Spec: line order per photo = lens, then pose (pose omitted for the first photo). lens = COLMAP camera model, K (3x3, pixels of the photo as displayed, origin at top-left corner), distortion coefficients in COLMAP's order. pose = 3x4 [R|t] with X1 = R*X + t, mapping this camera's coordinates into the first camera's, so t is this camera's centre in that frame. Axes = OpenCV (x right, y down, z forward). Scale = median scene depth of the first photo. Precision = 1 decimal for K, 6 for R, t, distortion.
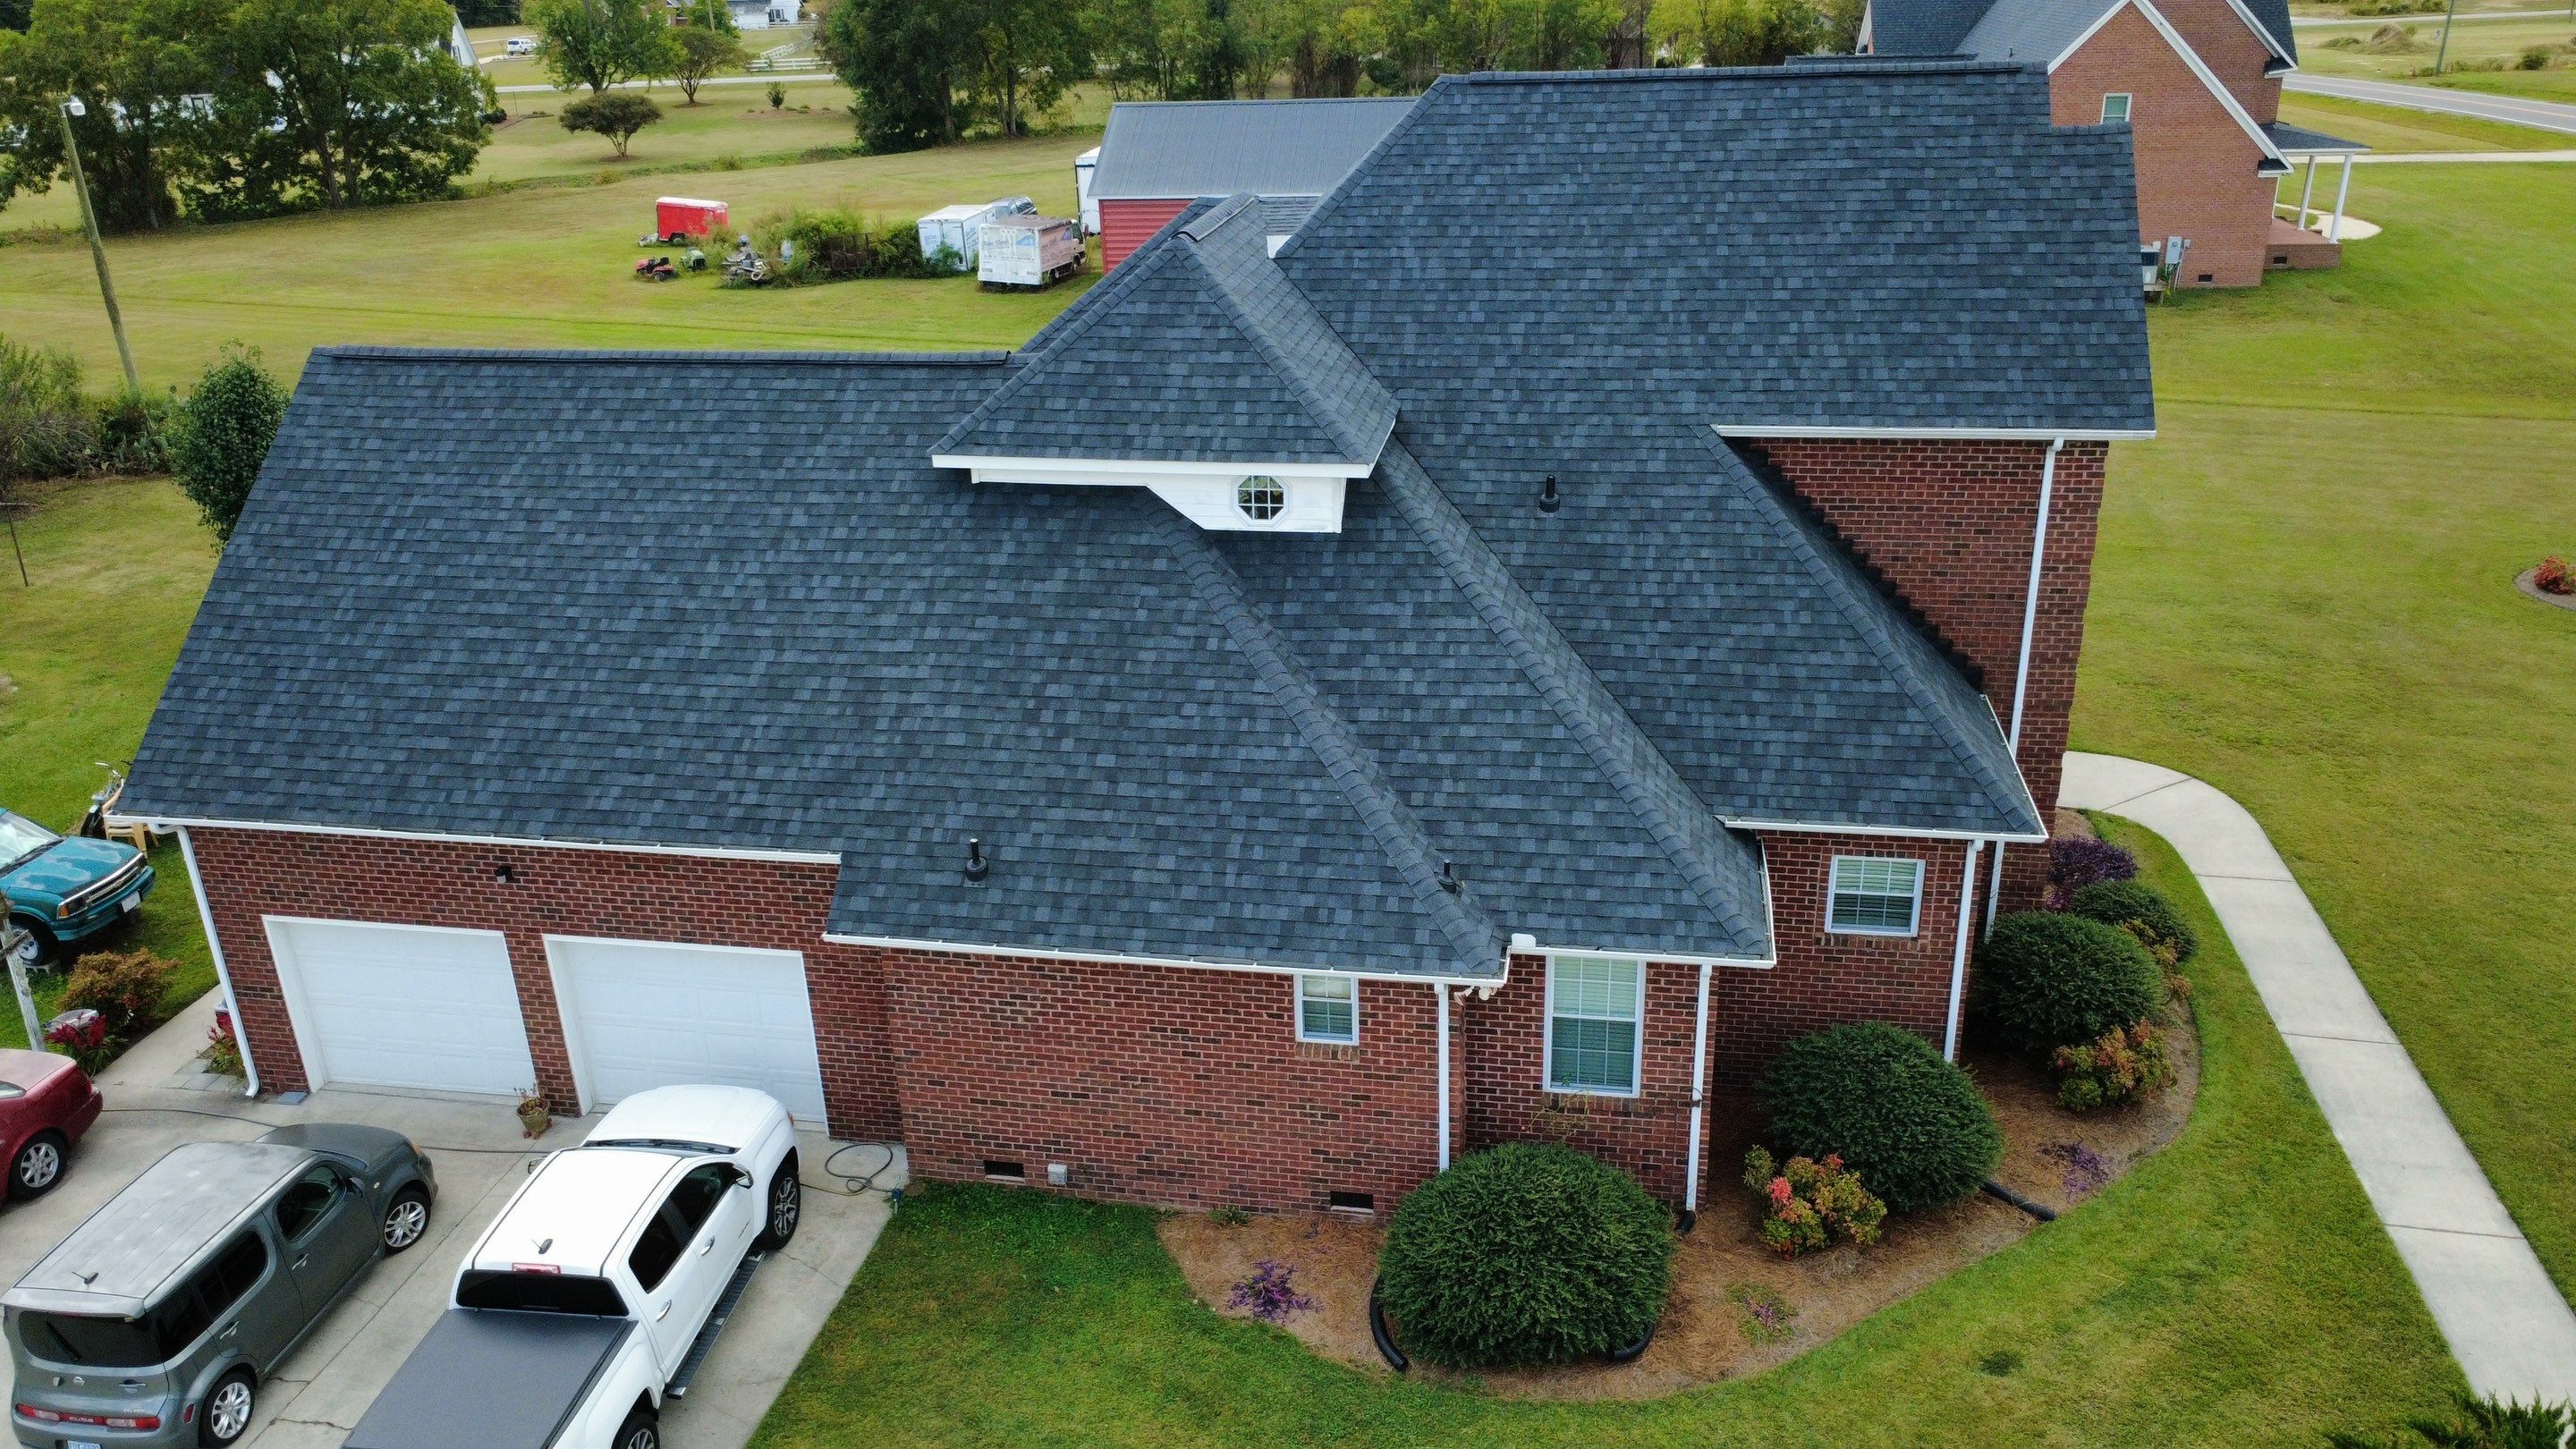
lens RADIAL K [[1885.5, 0, 1287.1], [0, 1885.5, 729.9], [0, 0, 1]] dist [-0.001087, -0.003824]
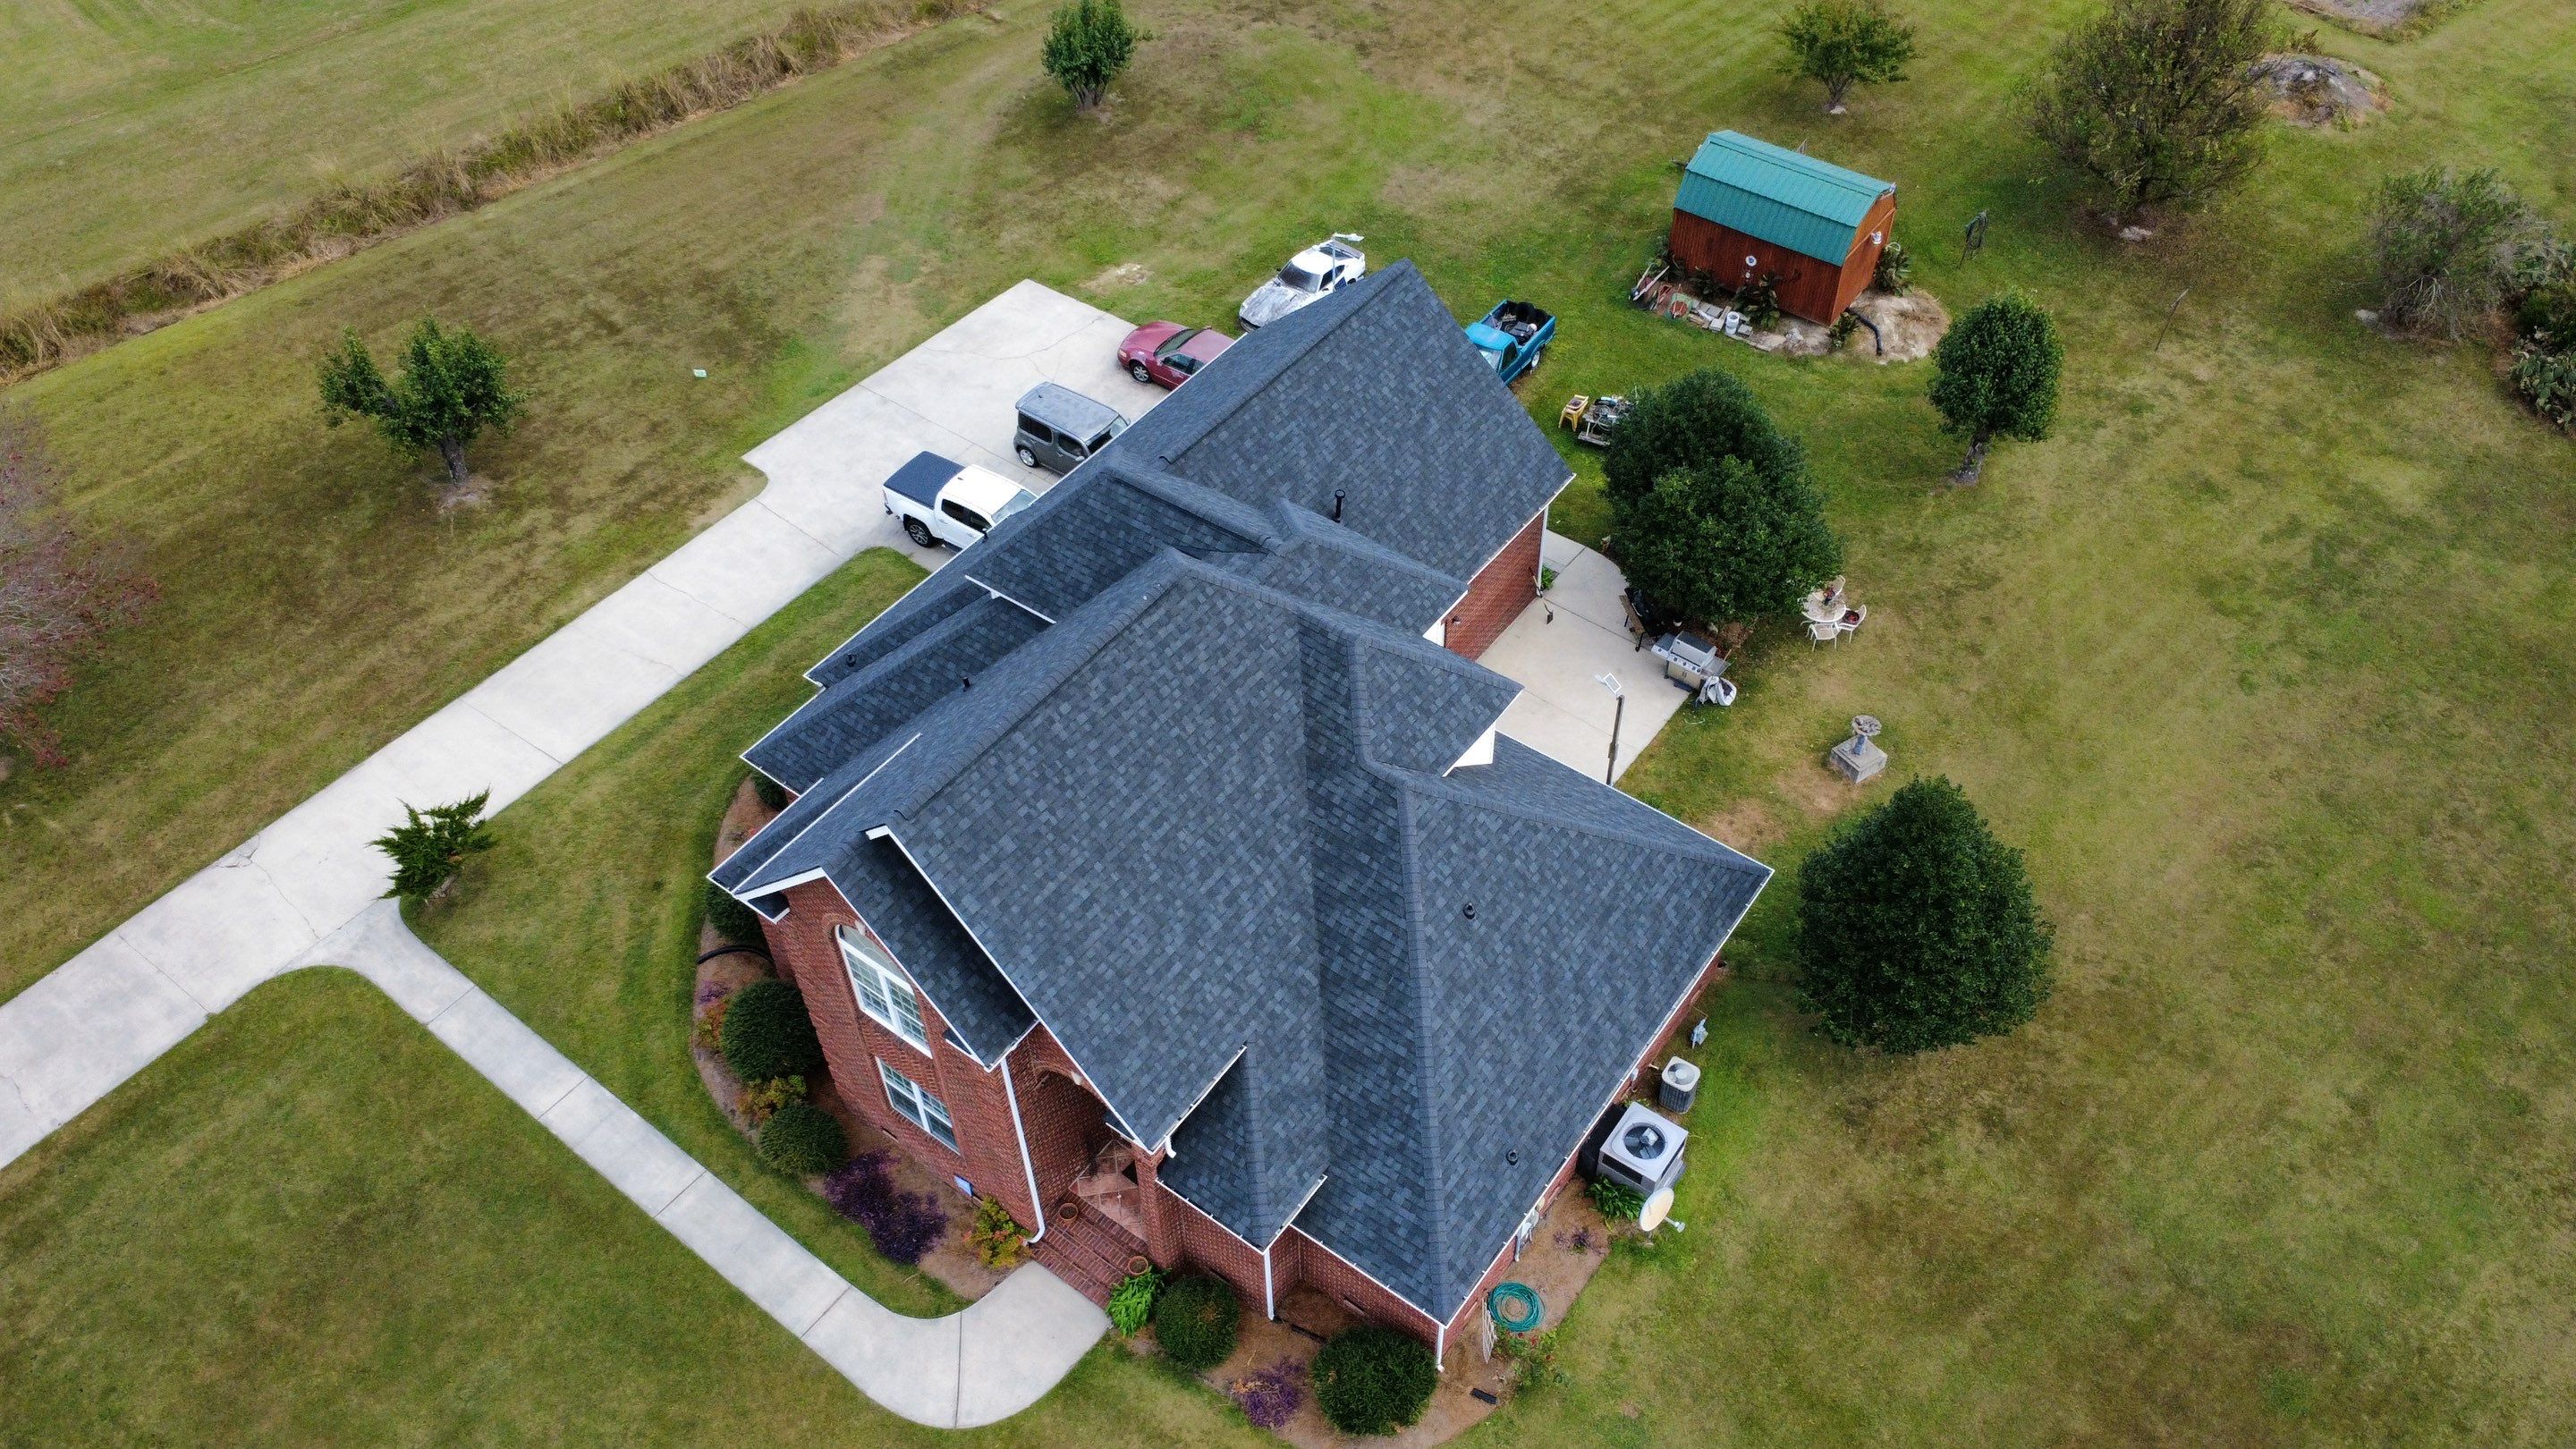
lens RADIAL K [[1885.5, 0, 1289.0], [0, 1885.5, 731.0], [0, 0, 1]] dist [-0.001087, -0.003824]
pose [[-0.445707, 0.679511, -0.582761, 1.071254], [-0.315554, 0.489950, 0.812634, -1.644225], [0.837718, 0.546089, -0.003952, 1.309600]]
